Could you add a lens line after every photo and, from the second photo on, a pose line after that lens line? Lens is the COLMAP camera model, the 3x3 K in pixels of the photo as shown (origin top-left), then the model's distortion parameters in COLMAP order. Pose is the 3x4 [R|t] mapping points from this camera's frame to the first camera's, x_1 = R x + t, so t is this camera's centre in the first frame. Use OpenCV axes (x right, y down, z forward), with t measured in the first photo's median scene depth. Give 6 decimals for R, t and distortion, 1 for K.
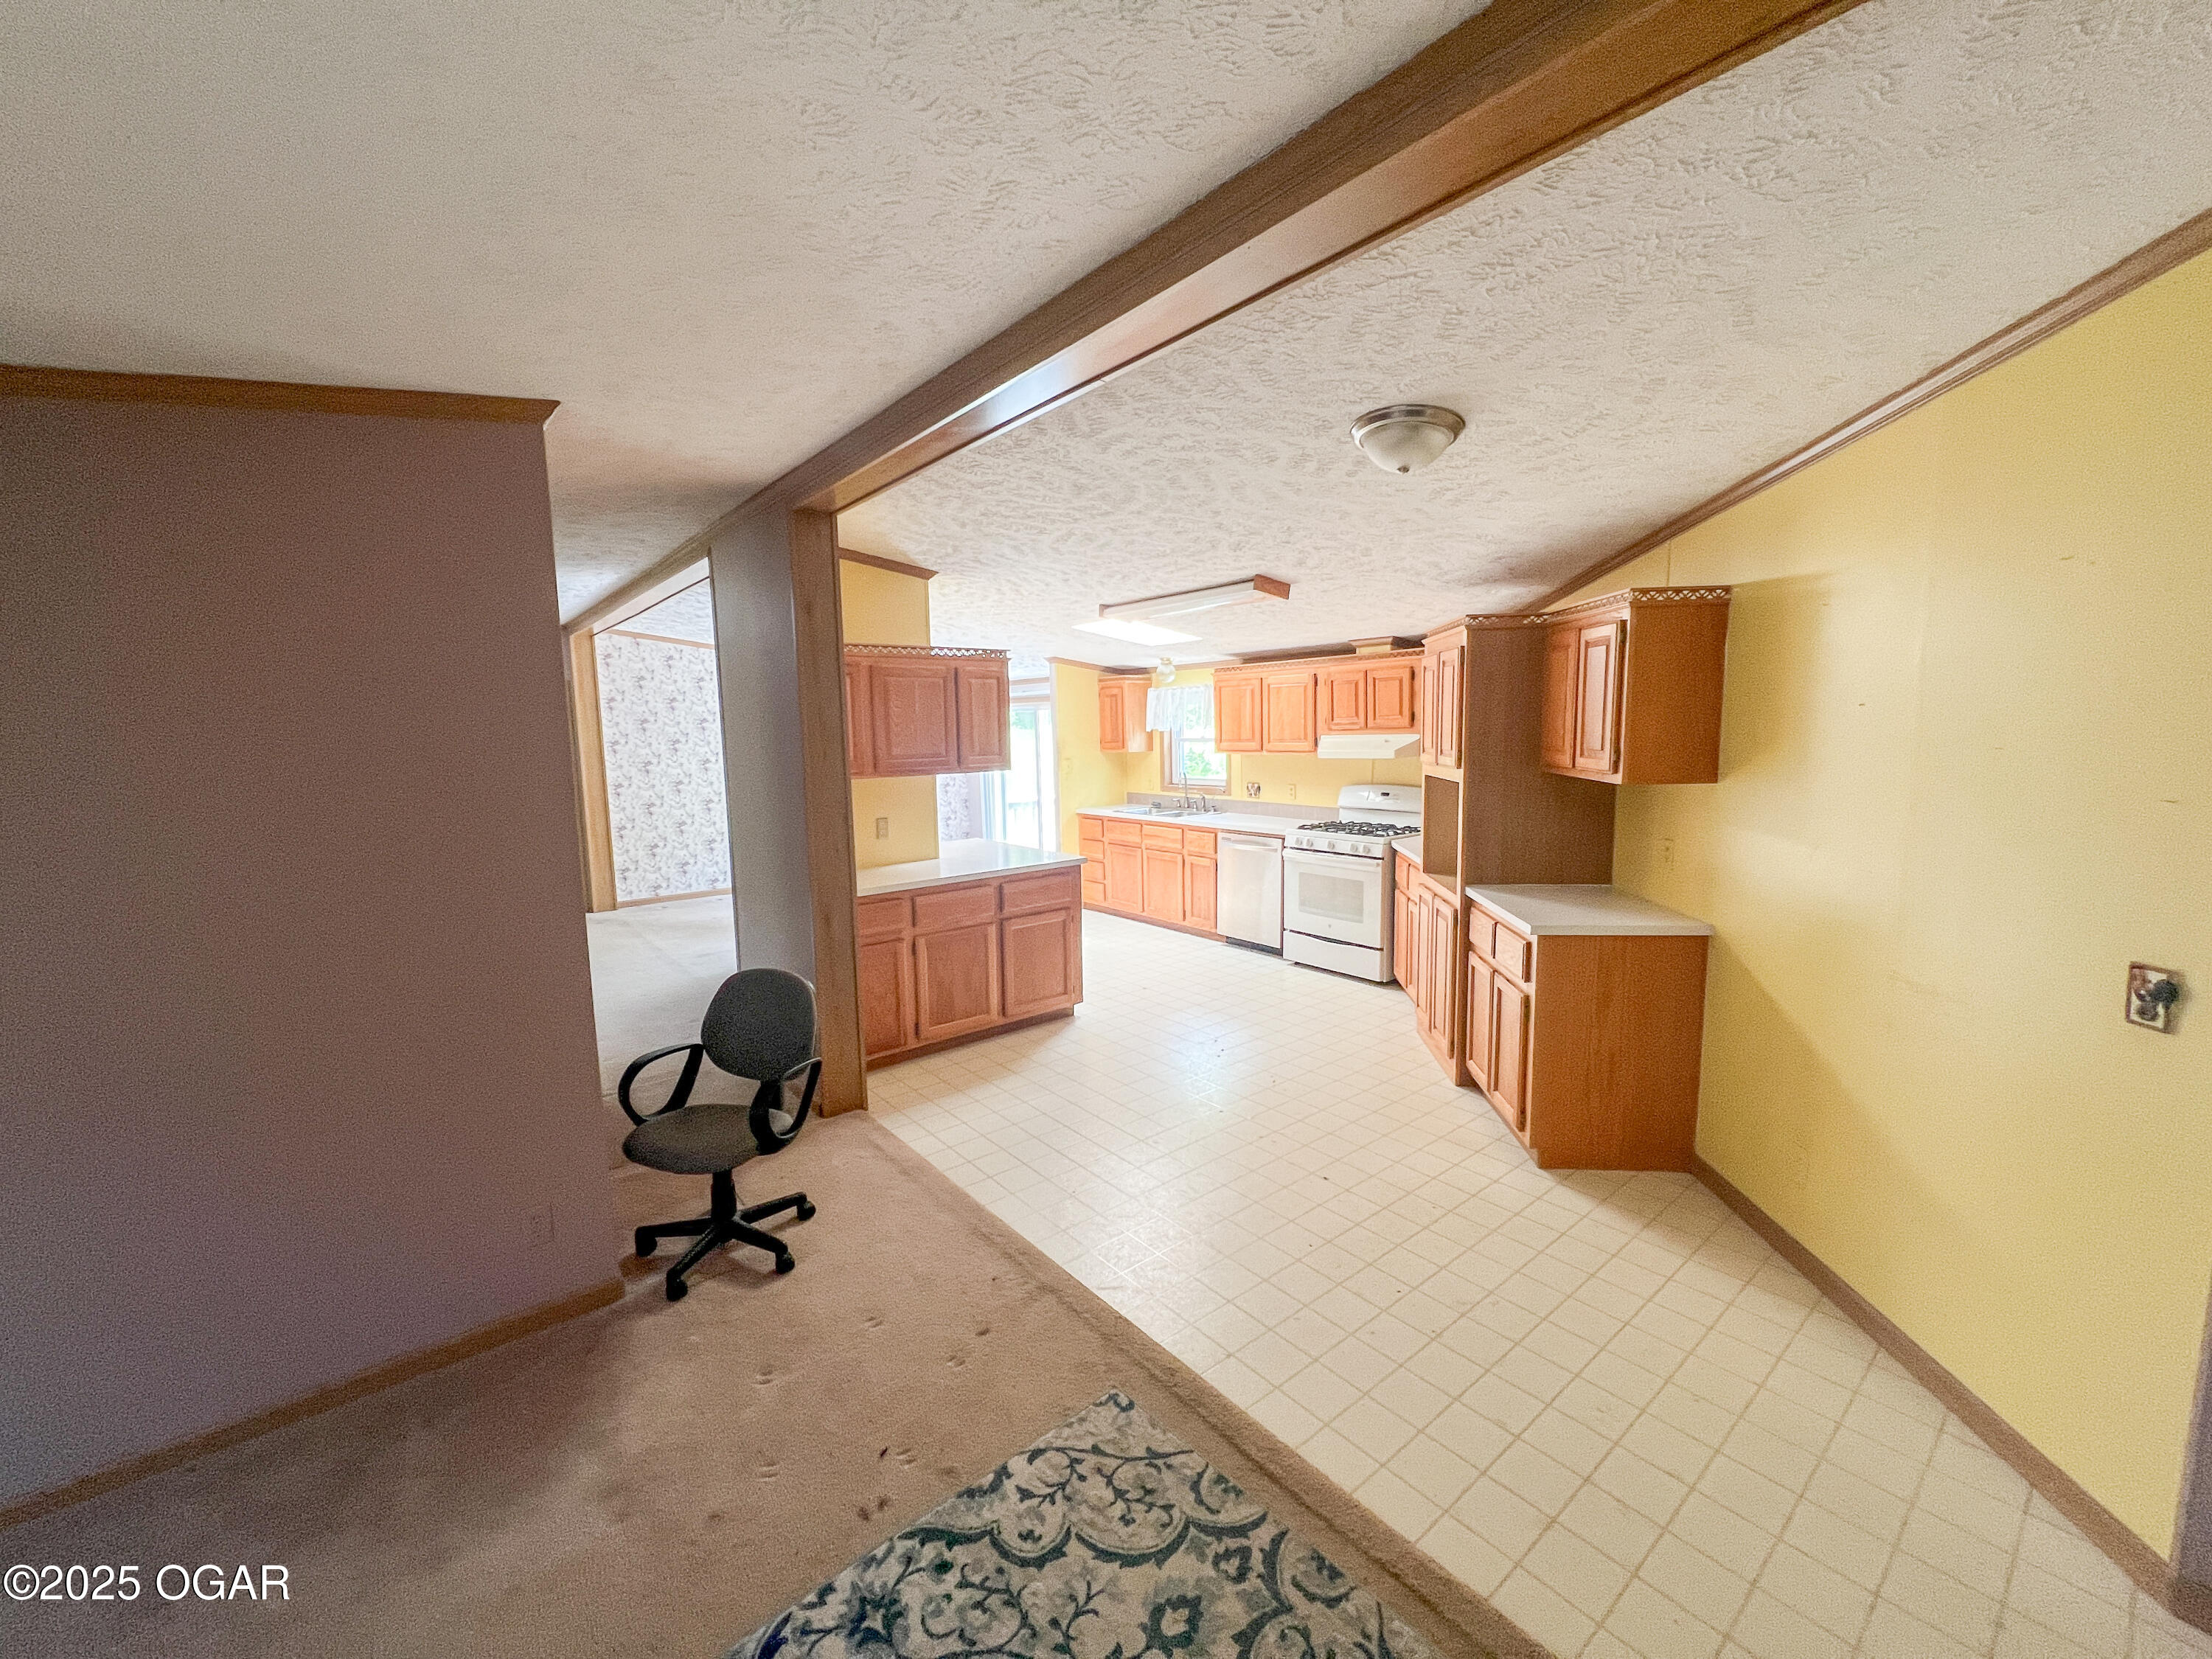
lens RADIAL K [[883.6, 0, 1100.6], [0, 883.6, 820.6], [0, 0, 1]] dist [-0.001881, -0.000054]
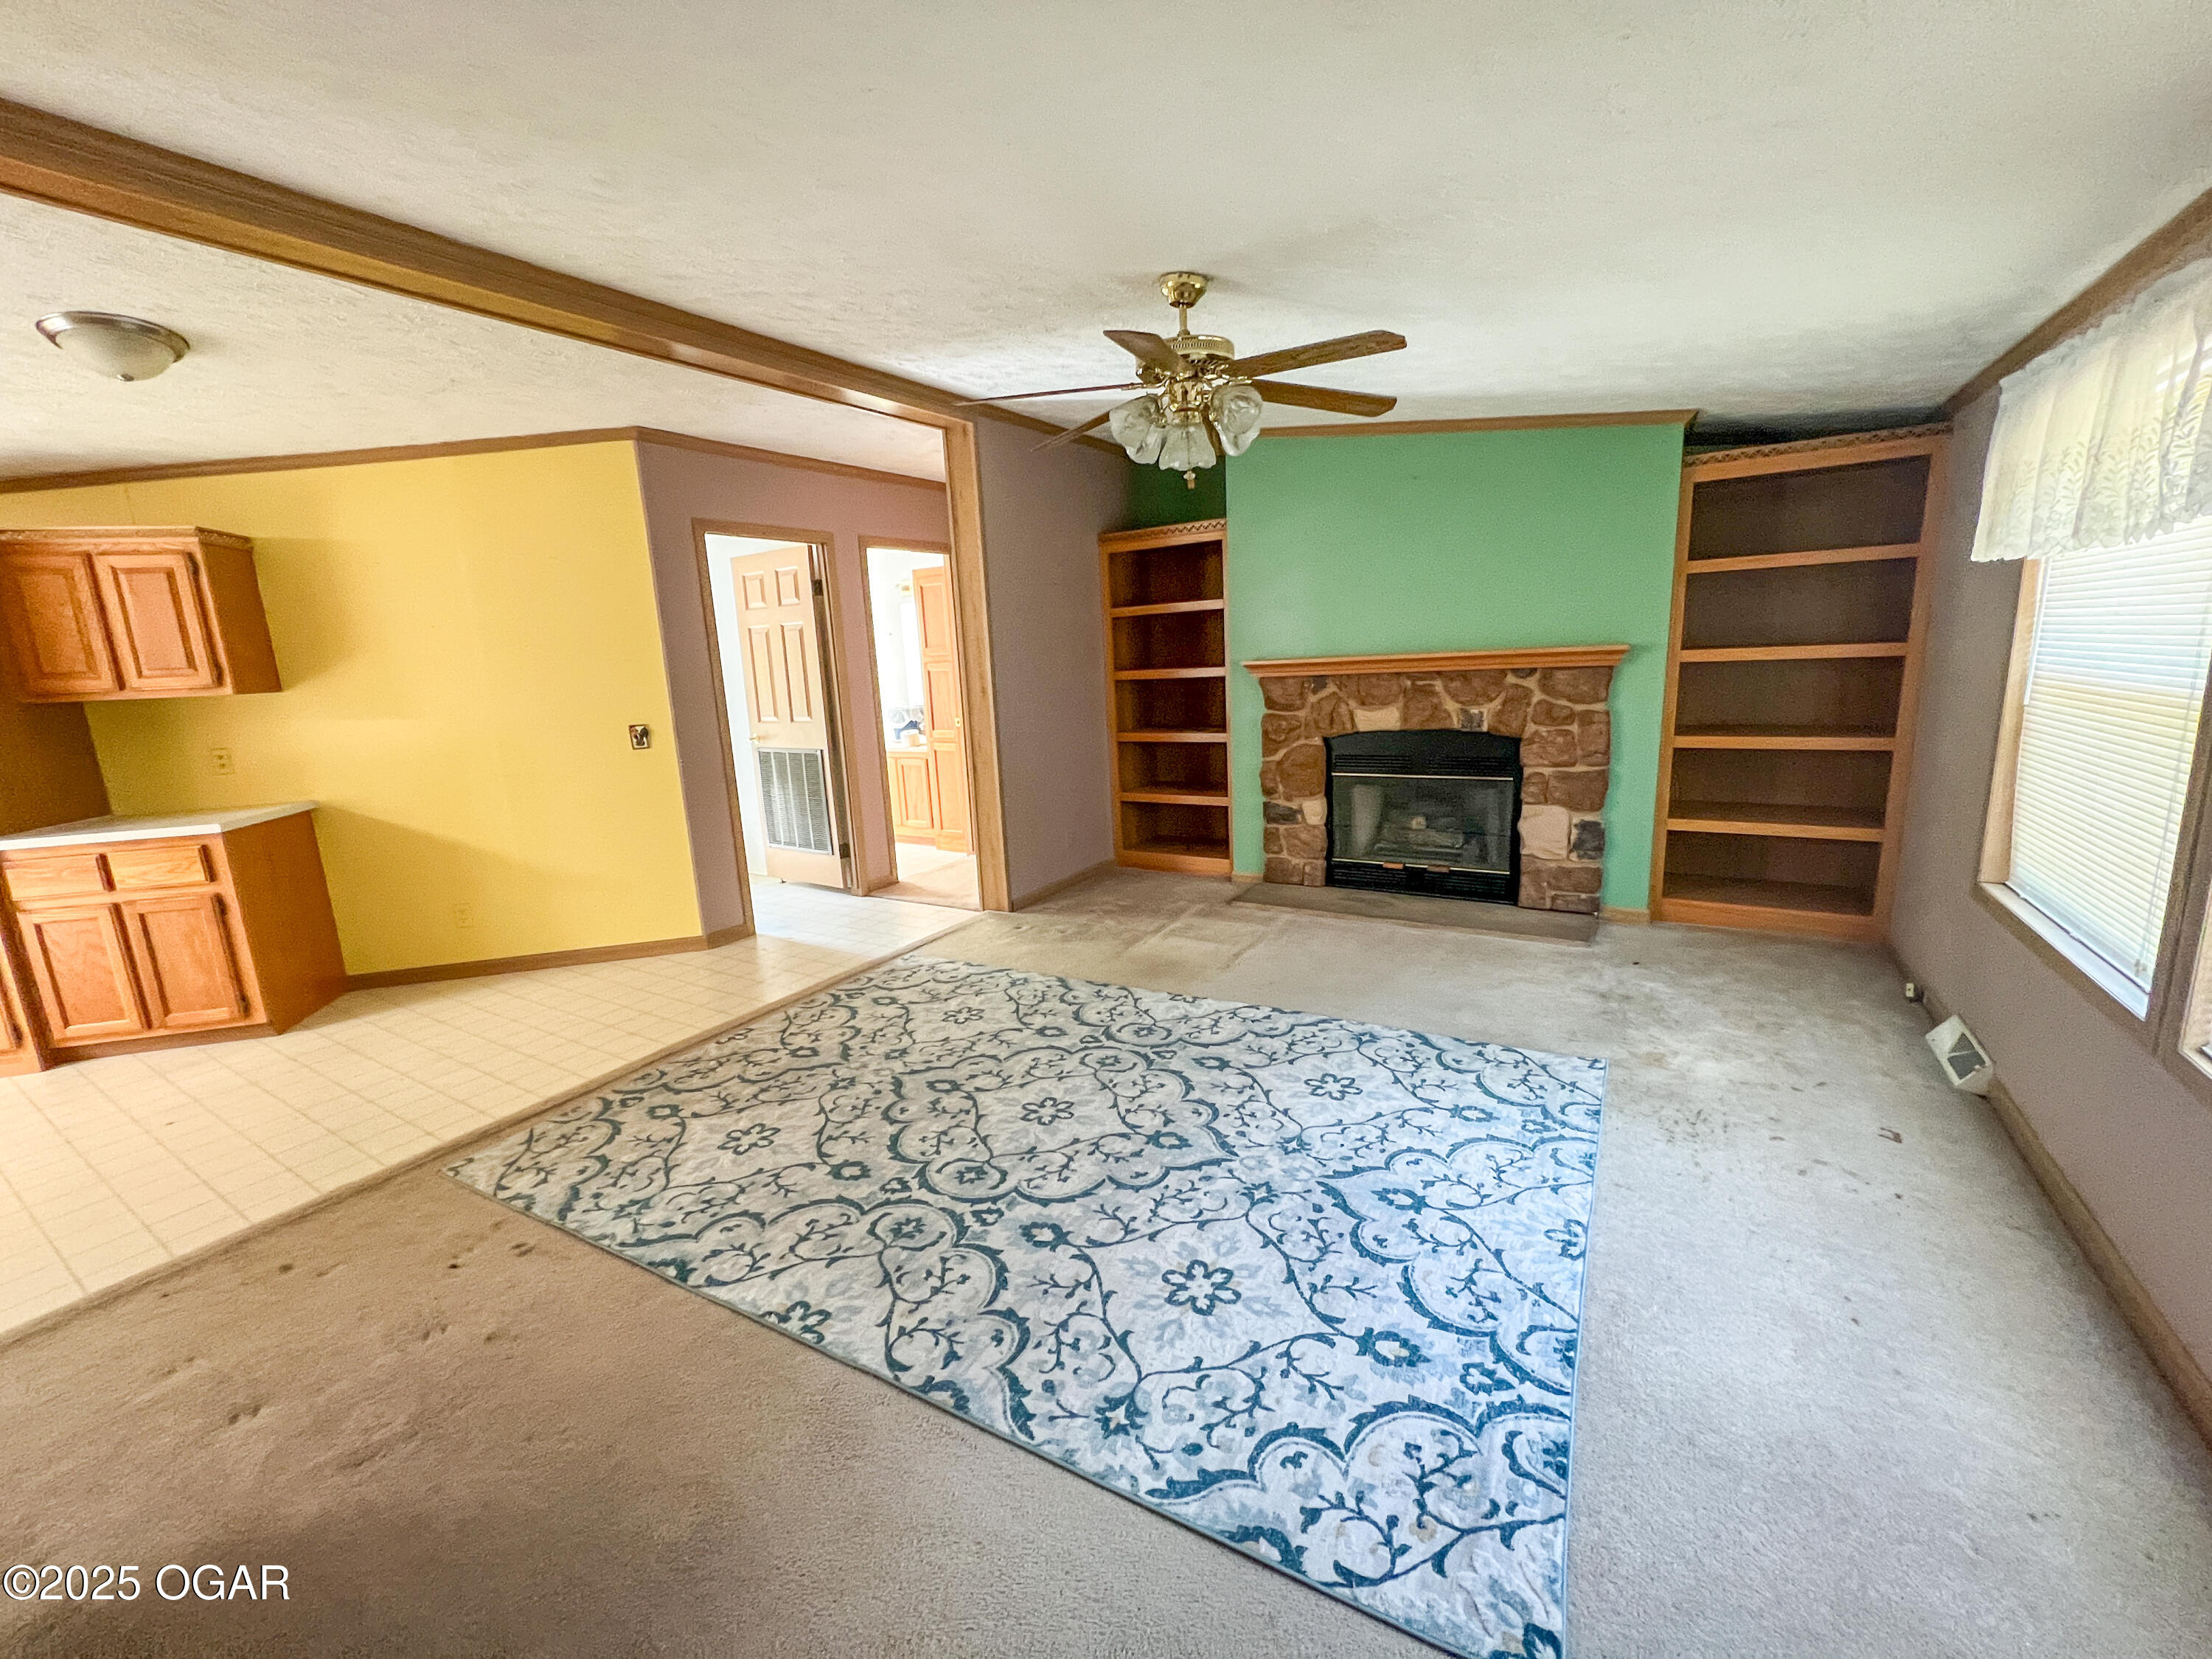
lens RADIAL K [[886.2, 0, 1097.0], [0, 886.2, 825.3], [0, 0, 1]] dist [0.000241, 0.000958]
pose [[-0.332784, -0.144148, 0.931921, -1.594948], [0.165737, 0.963924, 0.208282, 0.121782], [-0.928324, 0.223766, -0.296888, 0.536800]]
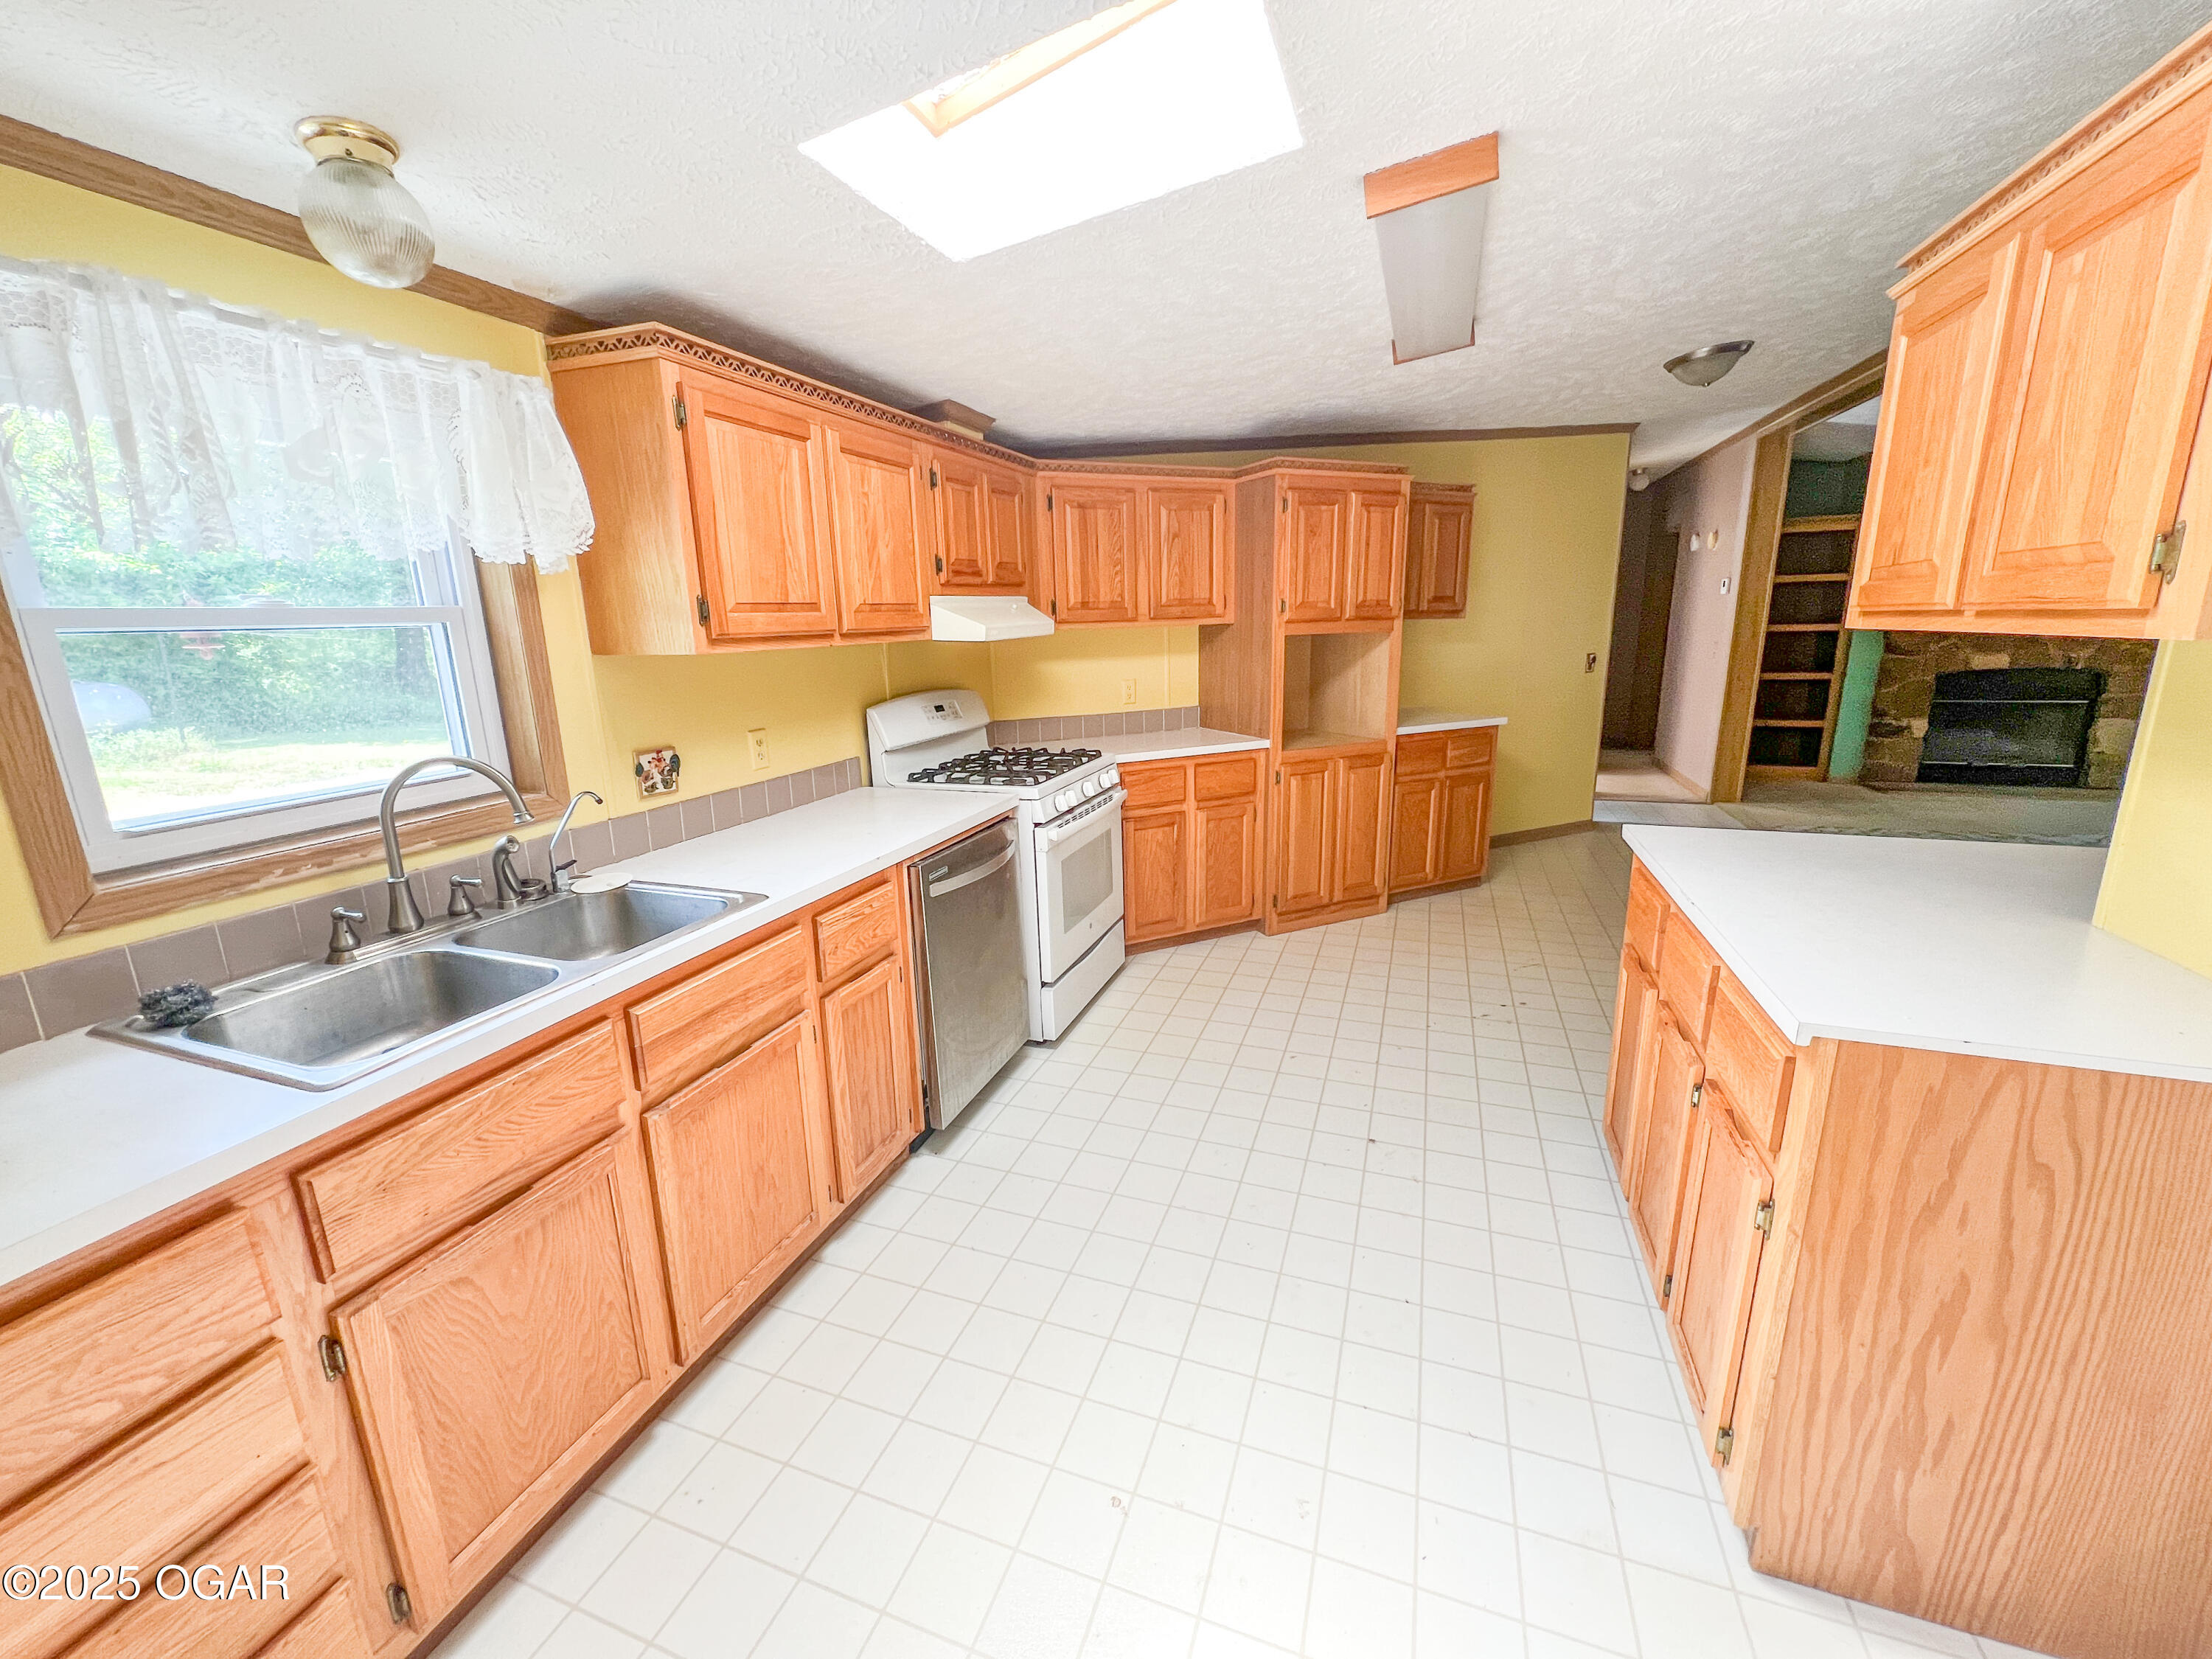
lens RADIAL K [[886.2, 0, 1109.1], [0, 886.2, 823.7], [0, 0, 1]] dist [0.000241, 0.000958]
pose [[-0.522497, -0.161094, 0.837285, -0.717189], [0.131451, 0.955030, 0.265778, -0.324240], [-0.842447, 0.248931, -0.477825, 3.976963]]
